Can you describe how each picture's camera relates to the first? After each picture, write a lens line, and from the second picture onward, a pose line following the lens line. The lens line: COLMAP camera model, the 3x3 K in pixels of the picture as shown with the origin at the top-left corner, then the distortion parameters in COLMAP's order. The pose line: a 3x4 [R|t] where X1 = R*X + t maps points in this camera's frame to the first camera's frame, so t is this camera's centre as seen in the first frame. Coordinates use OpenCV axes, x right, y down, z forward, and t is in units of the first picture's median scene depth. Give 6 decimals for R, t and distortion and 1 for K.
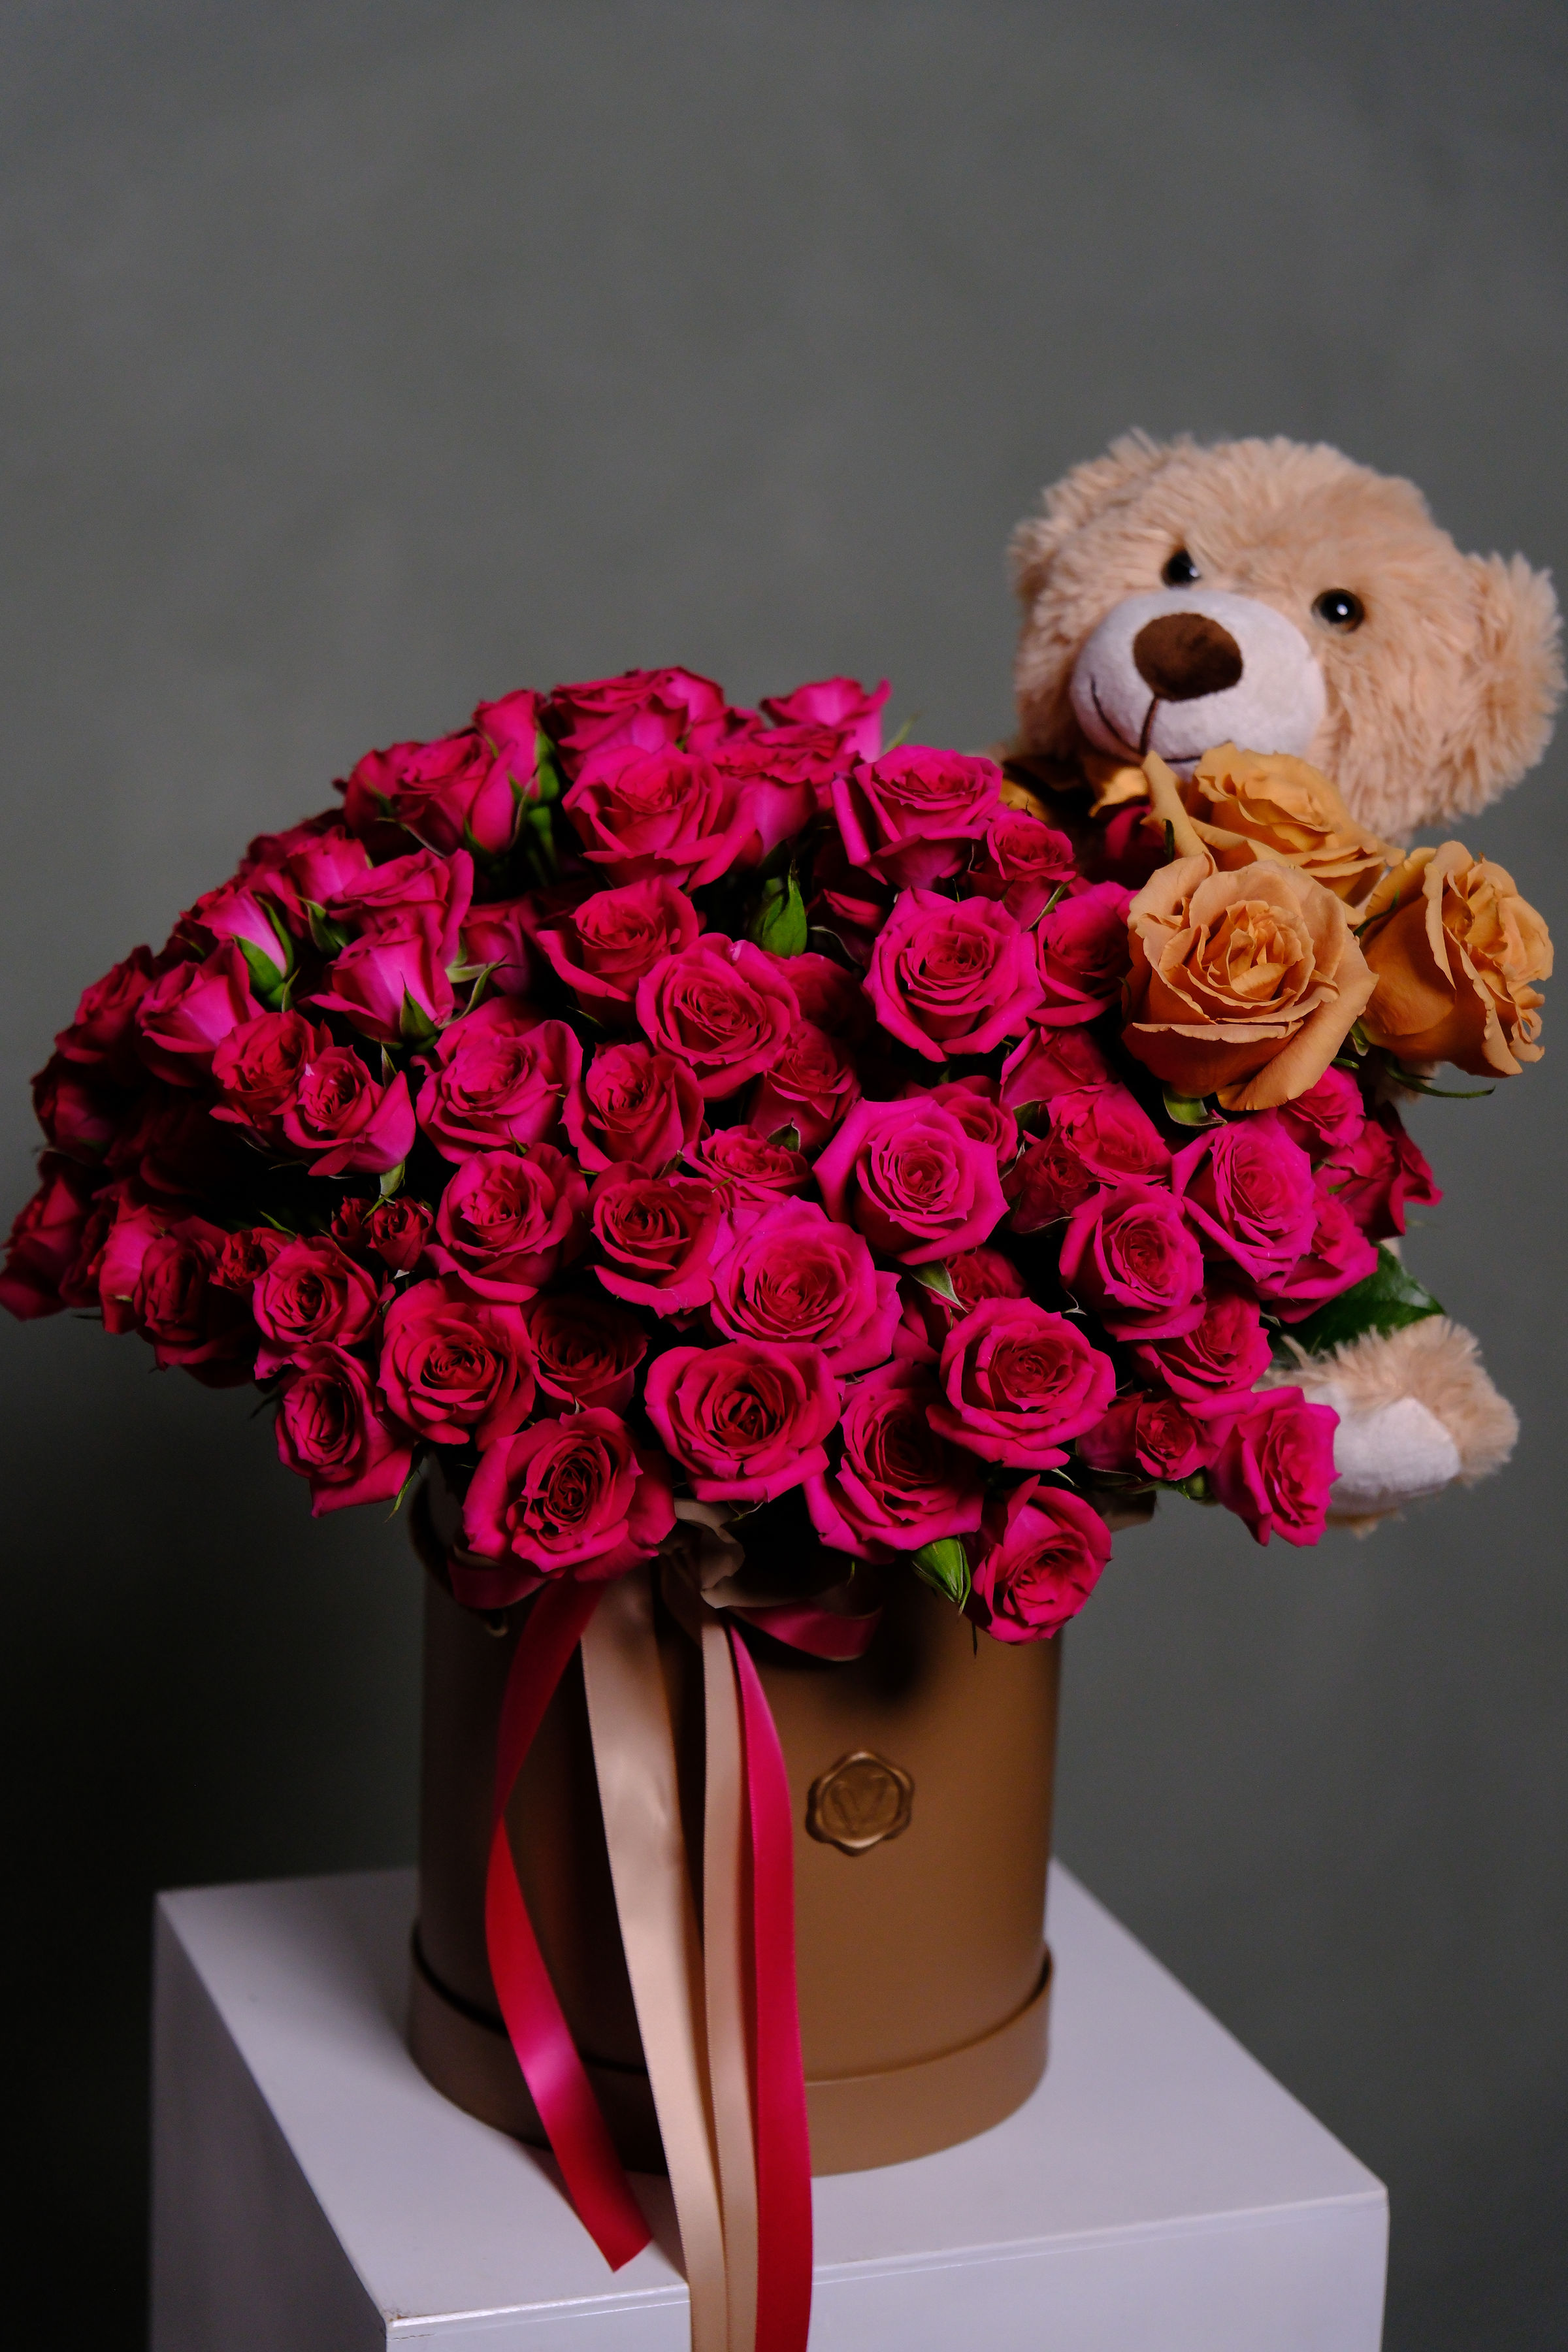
lens RADIAL K [[4501.0, 0, 784.0], [0, 4501.0, 1176.0], [0, 0, 1]] dist [-0.047354, -0.162893]
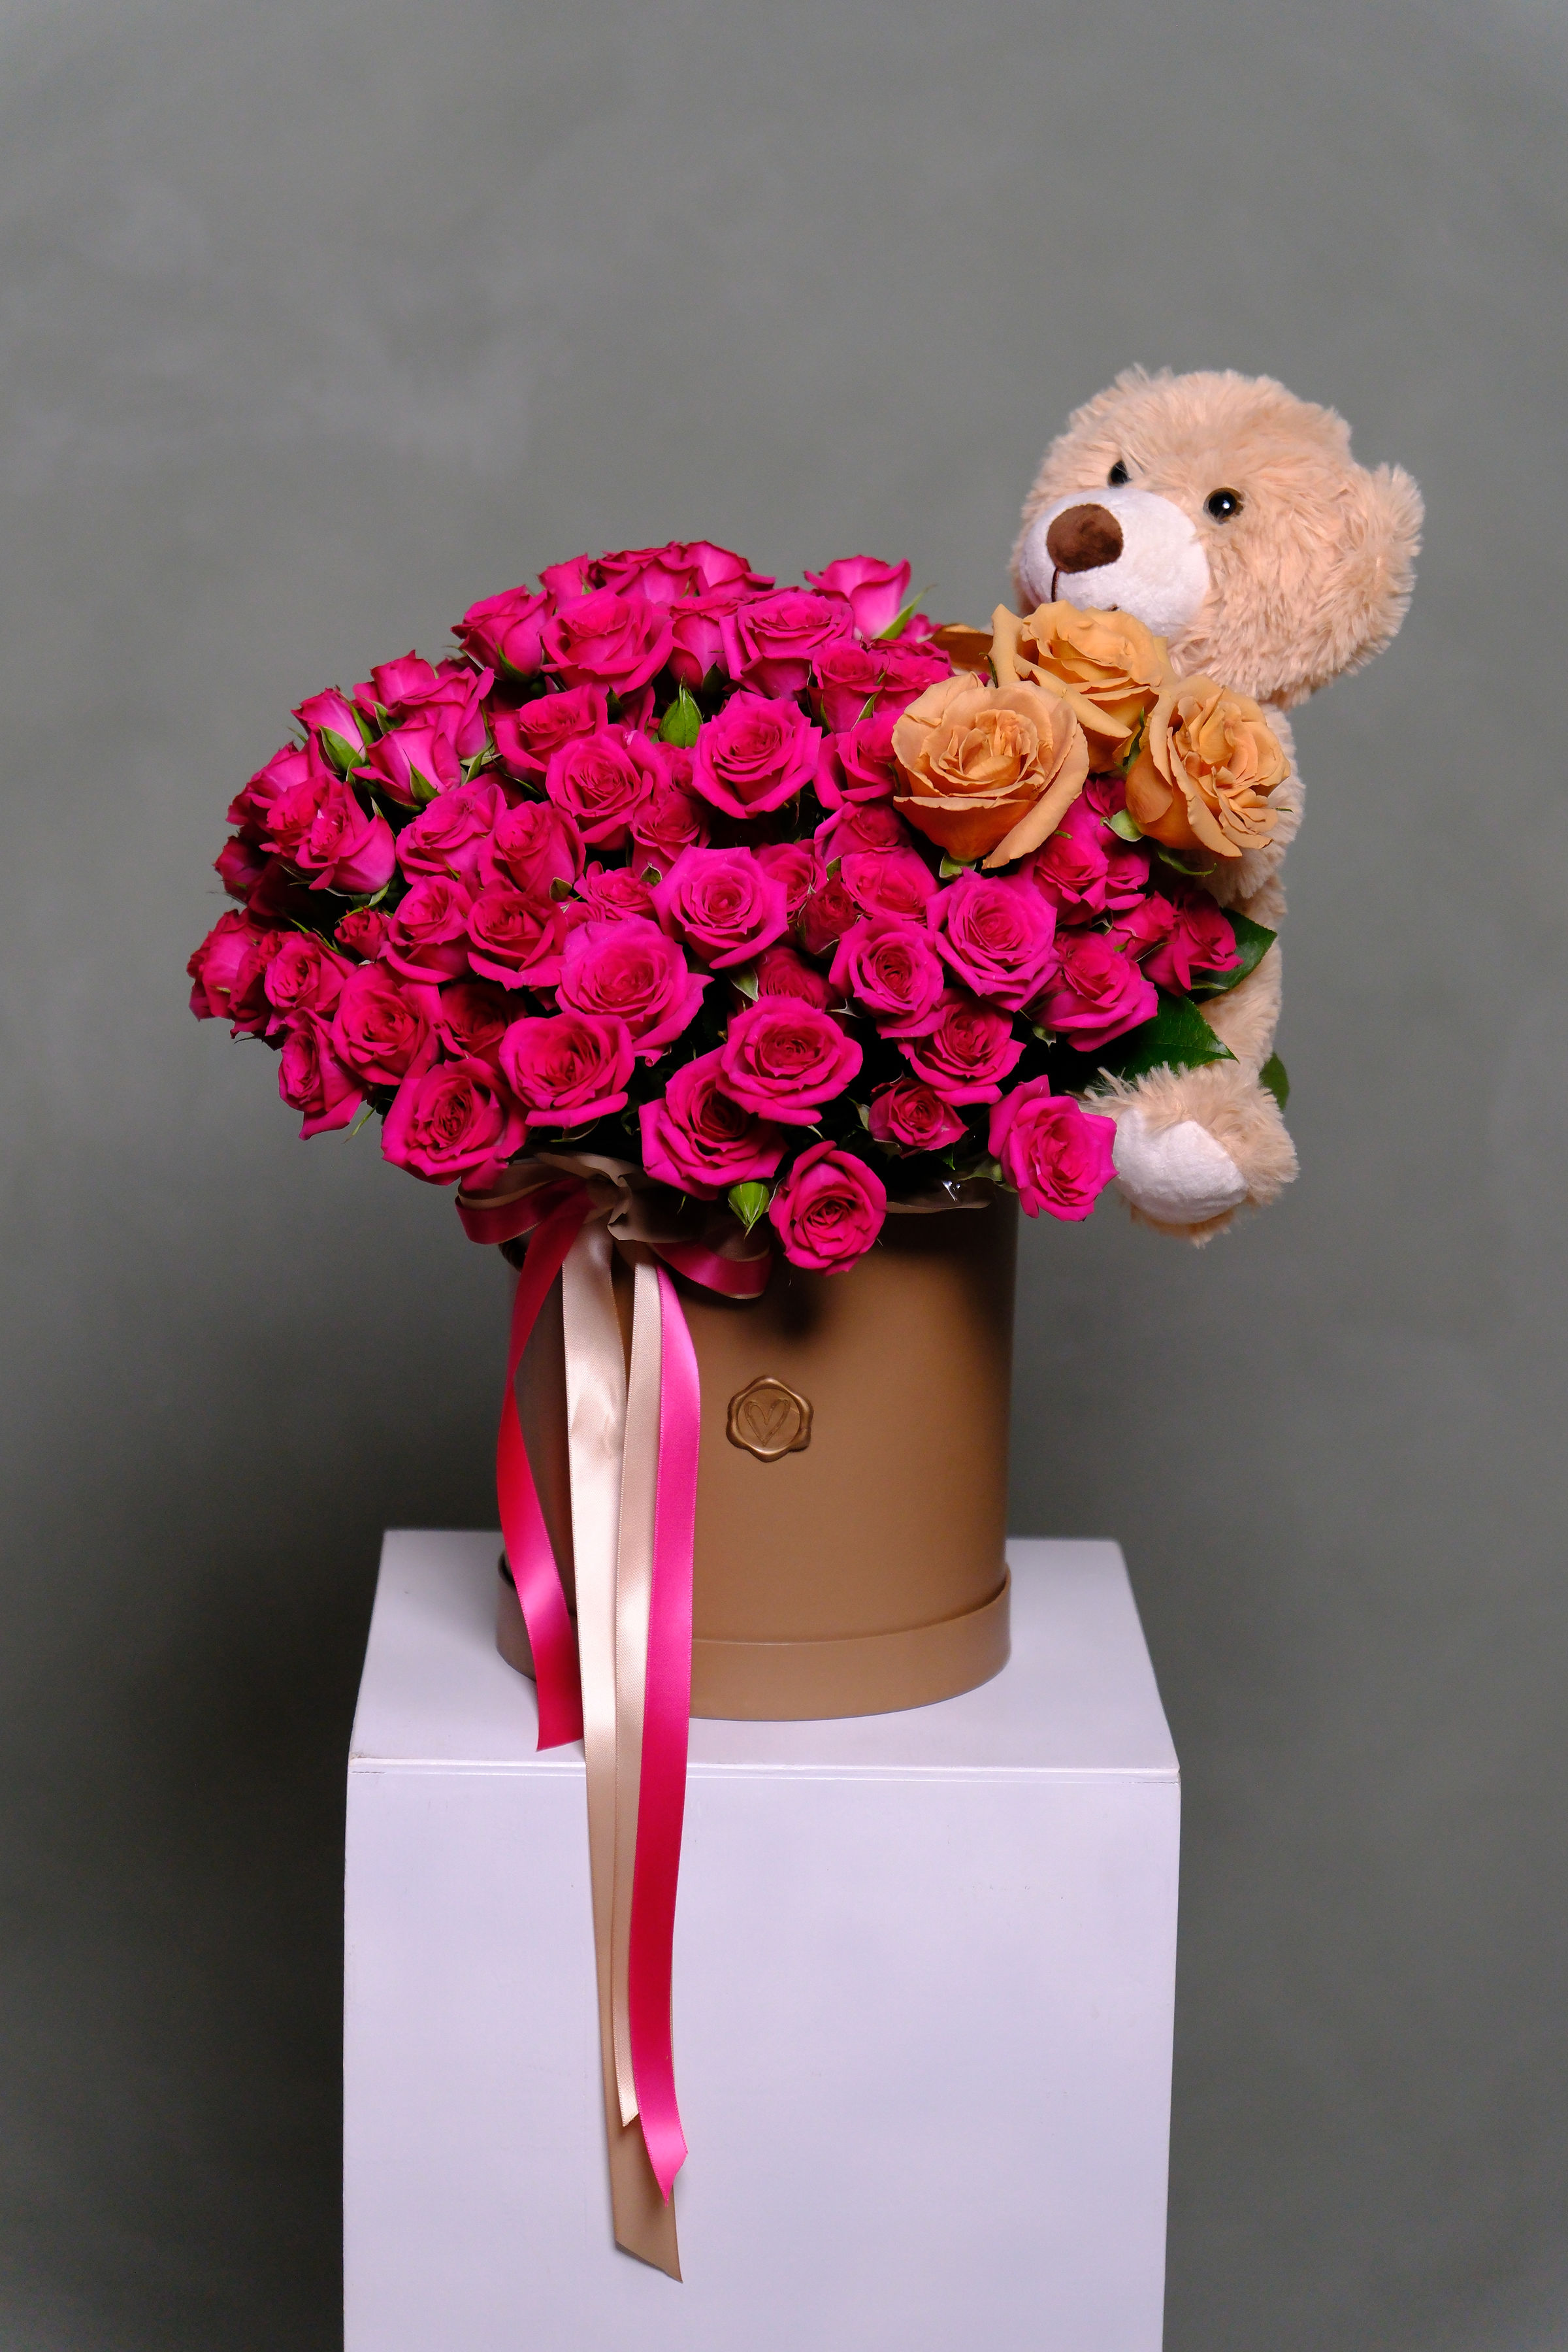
lens RADIAL K [[5673.6, 0, 784.0], [0, 5673.6, 1176.0], [0, 0, 1]] dist [-0.151107, -0.076763]
pose [[0.950617, 0.048763, -0.306511, 0.557222], [-0.060127, 0.997805, -0.027737, 0.124429], [0.304486, 0.044797, 0.951463, -0.589384]]
